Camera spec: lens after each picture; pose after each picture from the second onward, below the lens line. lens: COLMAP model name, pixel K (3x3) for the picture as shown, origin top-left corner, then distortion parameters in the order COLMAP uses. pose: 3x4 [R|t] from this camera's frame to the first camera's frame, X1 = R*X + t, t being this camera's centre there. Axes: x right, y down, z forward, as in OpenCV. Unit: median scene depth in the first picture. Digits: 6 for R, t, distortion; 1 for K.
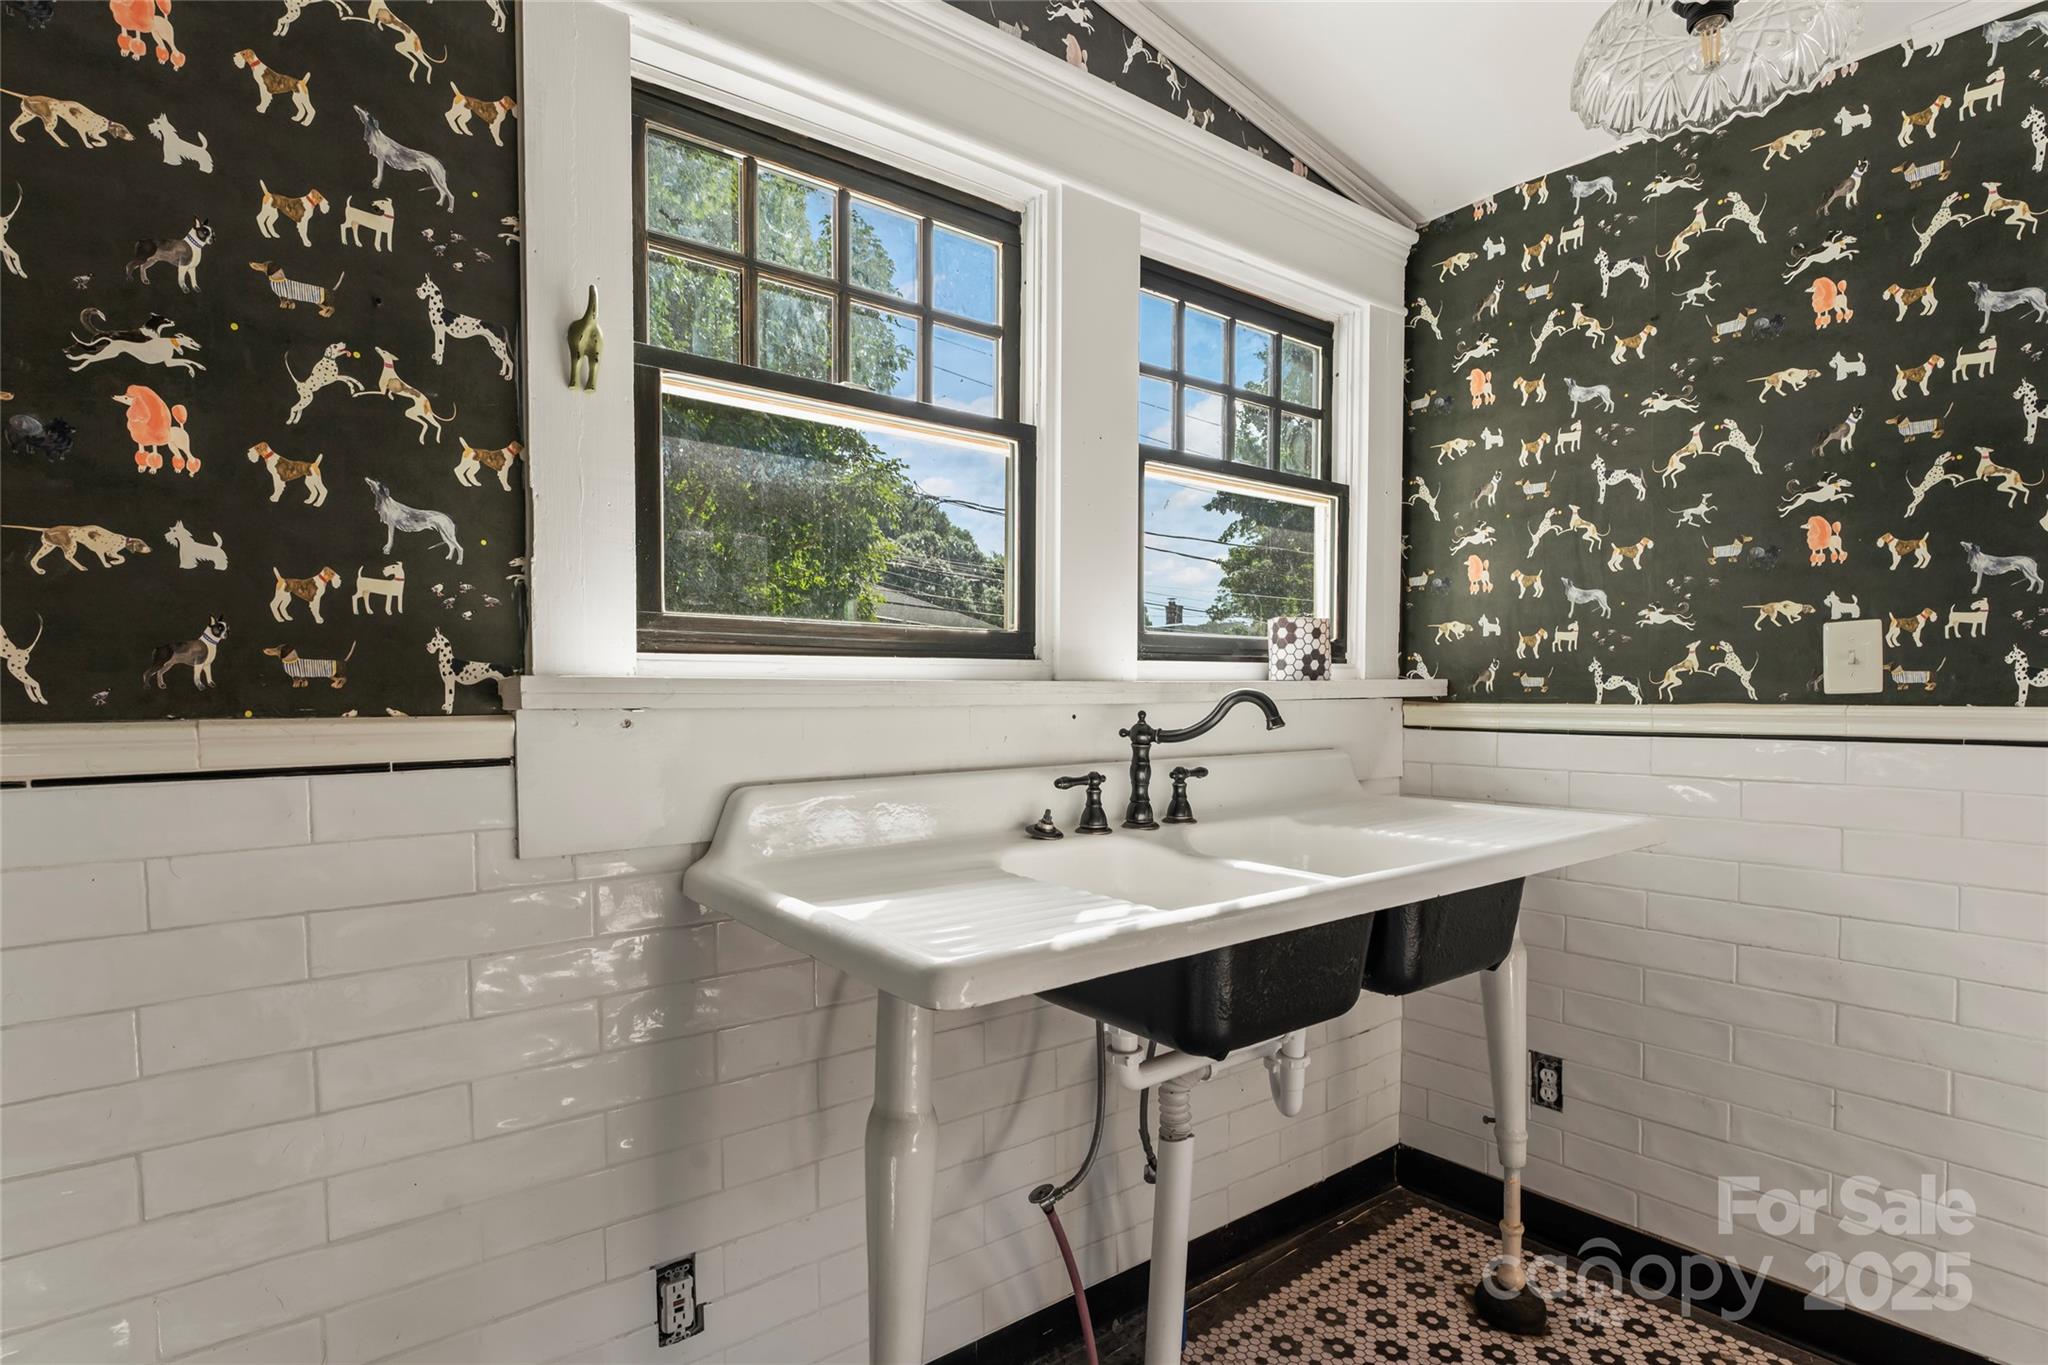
lens RADIAL K [[1019.9, 0, 1024.4], [0, 1019.9, 732.5], [0, 0, 1]] dist [0.028239, -0.009954]
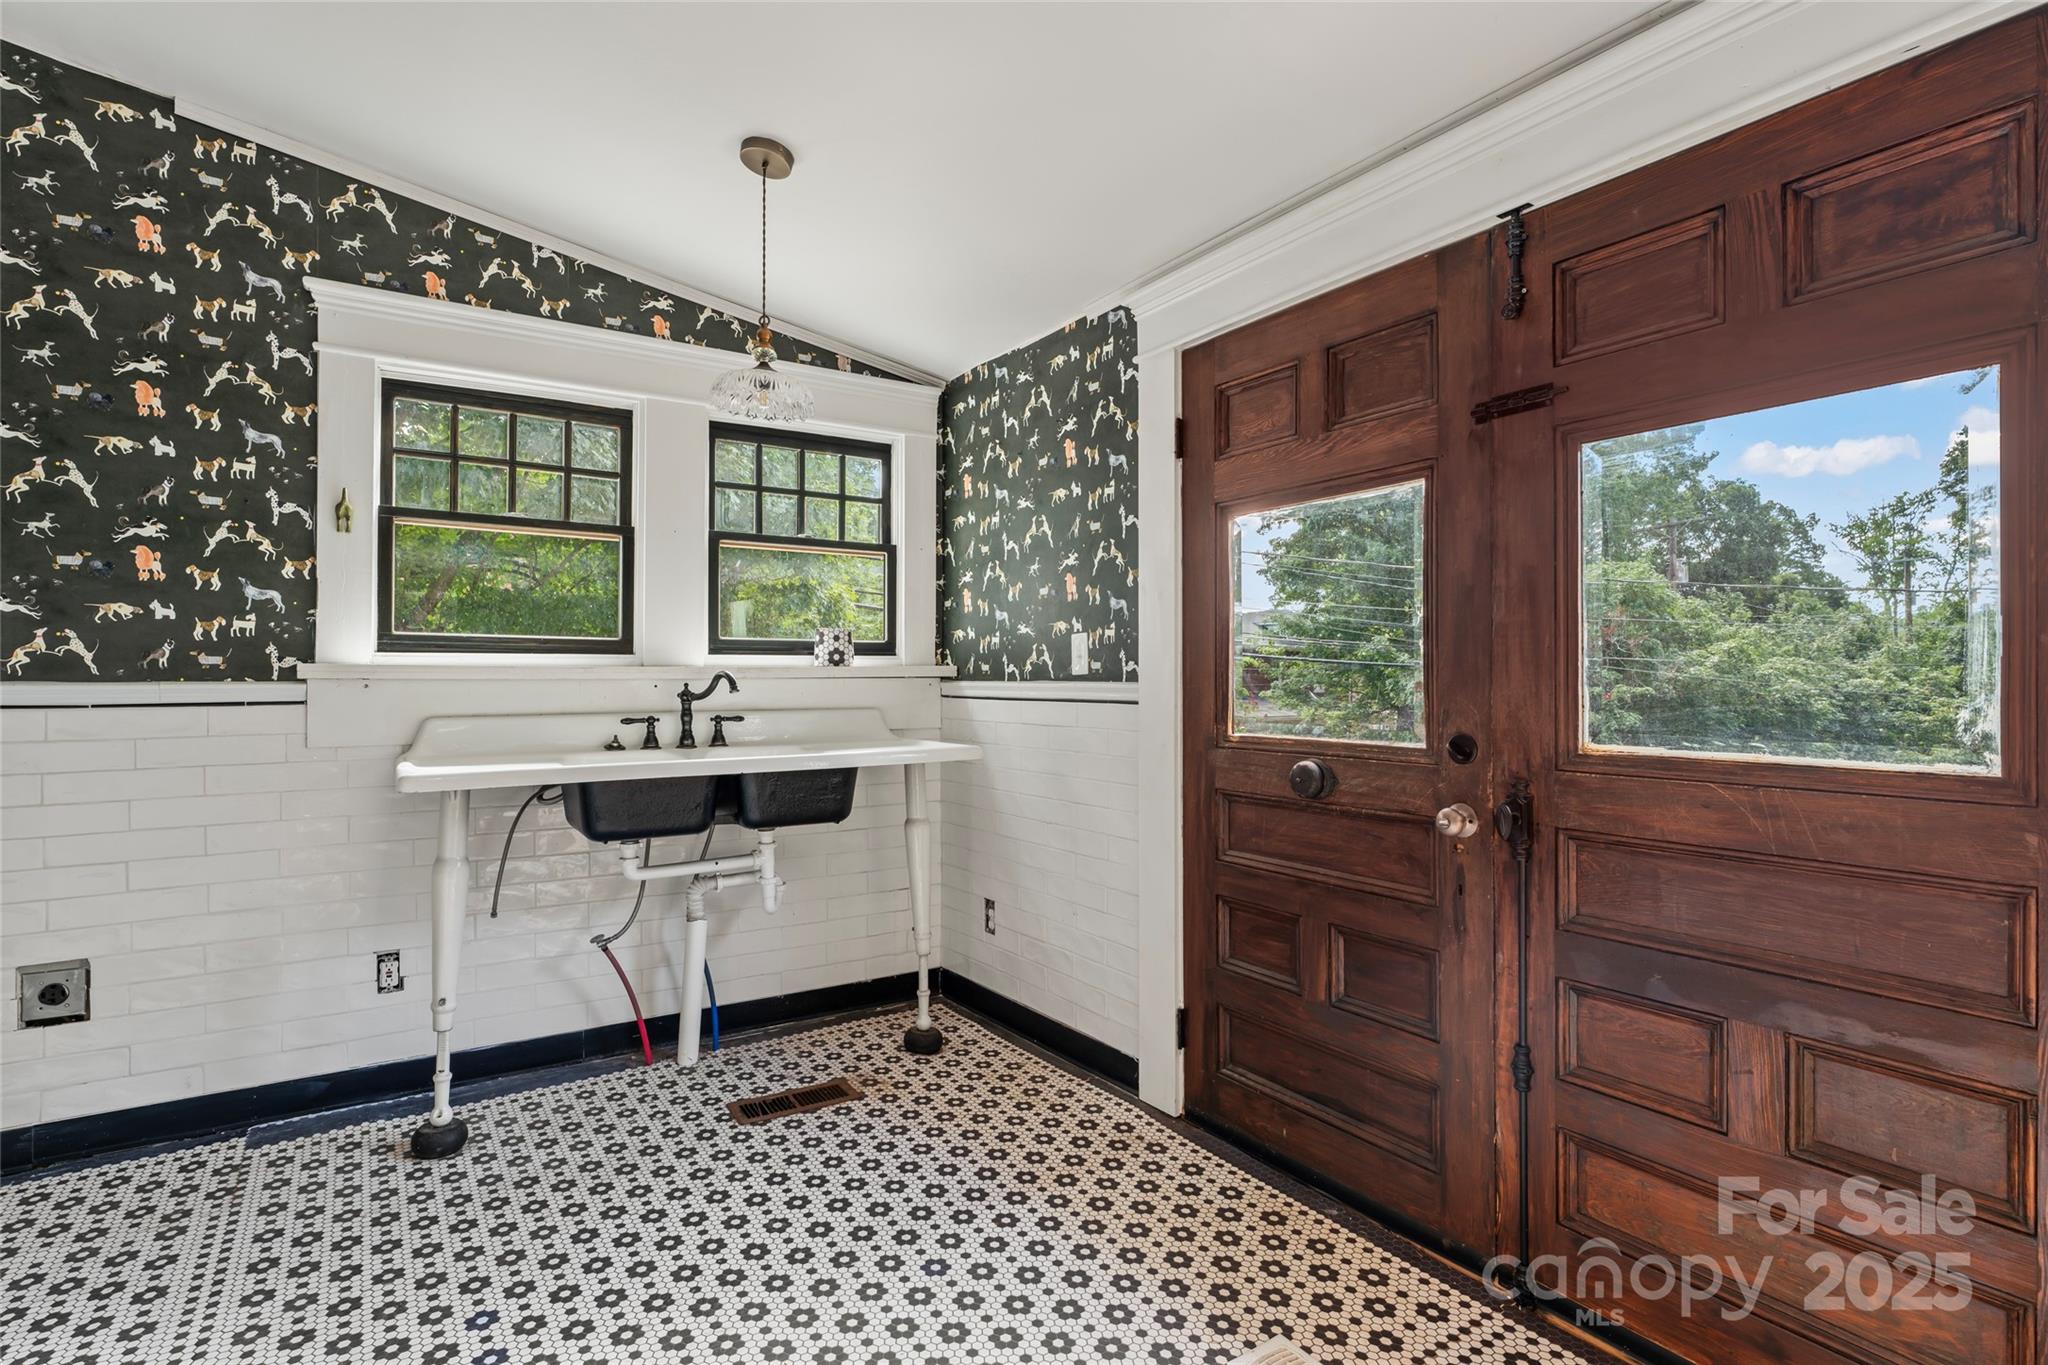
lens RADIAL K [[1017.0, 0, 989.2], [0, 1017.0, 673.7], [0, 0, 1]] dist [0.058211, -0.012354]
pose [[0.993735, 0.002043, -0.111743, 0.889159], [-0.007041, 0.998991, -0.044354, 0.040837], [0.111540, 0.044863, 0.992747, -0.771704]]
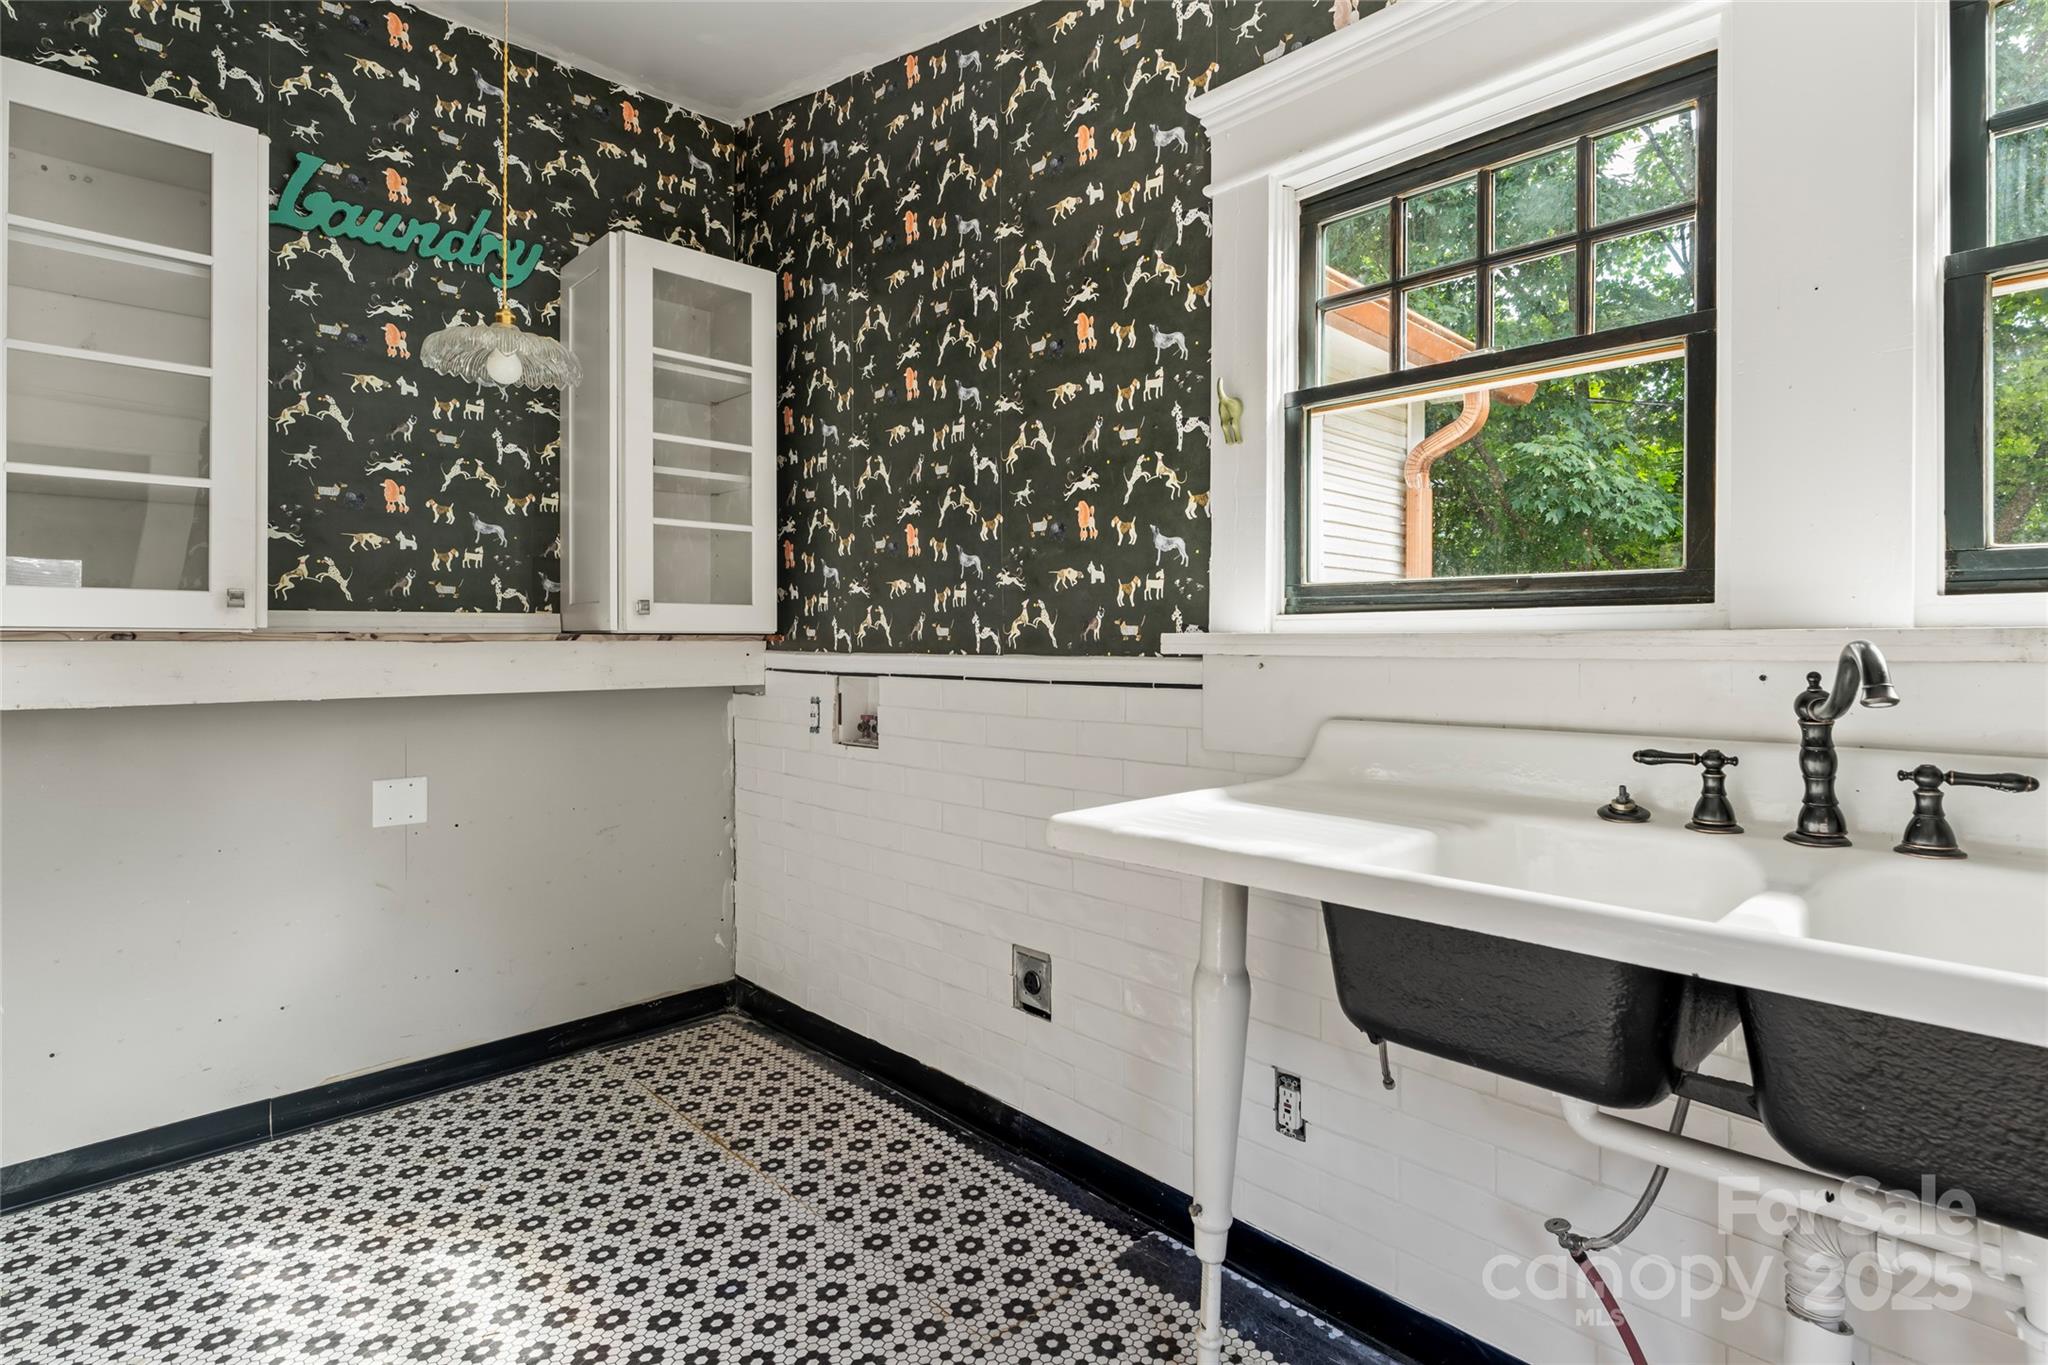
lens RADIAL K [[1008.6, 0, 1024.2], [0, 1008.6, 642.9], [0, 0, 1]] dist [0.001232, -0.010492]
pose [[0.107296, 0.001556, -0.994226, 0.761980], [-0.040905, 0.999159, -0.002851, -0.017912], [0.993385, 0.040974, 0.107269, 0.416840]]
